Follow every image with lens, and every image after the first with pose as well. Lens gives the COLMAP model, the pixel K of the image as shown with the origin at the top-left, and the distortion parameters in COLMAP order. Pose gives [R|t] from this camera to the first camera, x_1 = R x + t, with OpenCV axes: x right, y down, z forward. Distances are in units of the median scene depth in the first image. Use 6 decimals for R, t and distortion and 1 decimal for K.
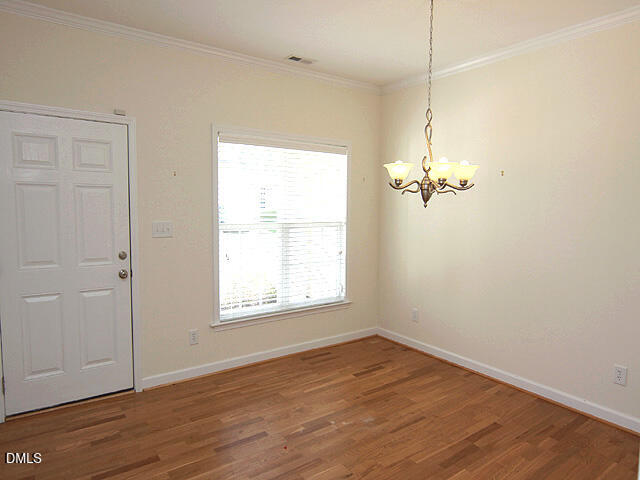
lens RADIAL K [[424.4, 0, 320.0], [0, 424.4, 240.0], [0, 0, 1]] dist [-0.011961, 0.000269]
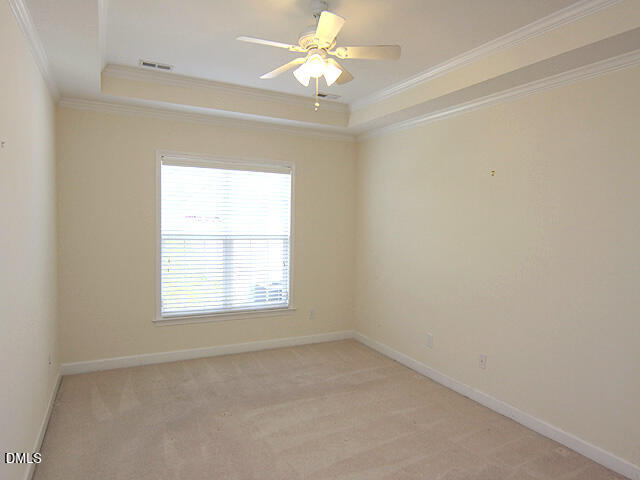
lens RADIAL K [[424.4, 0, 320.0], [0, 424.4, 240.0], [0, 0, 1]] dist [-0.011961, 0.000269]
pose [[0.987005, -0.004184, -0.160634, 0.322816], [-0.008457, 0.996923, -0.077933, 0.057682], [0.160465, 0.078279, 0.983933, -0.074054]]
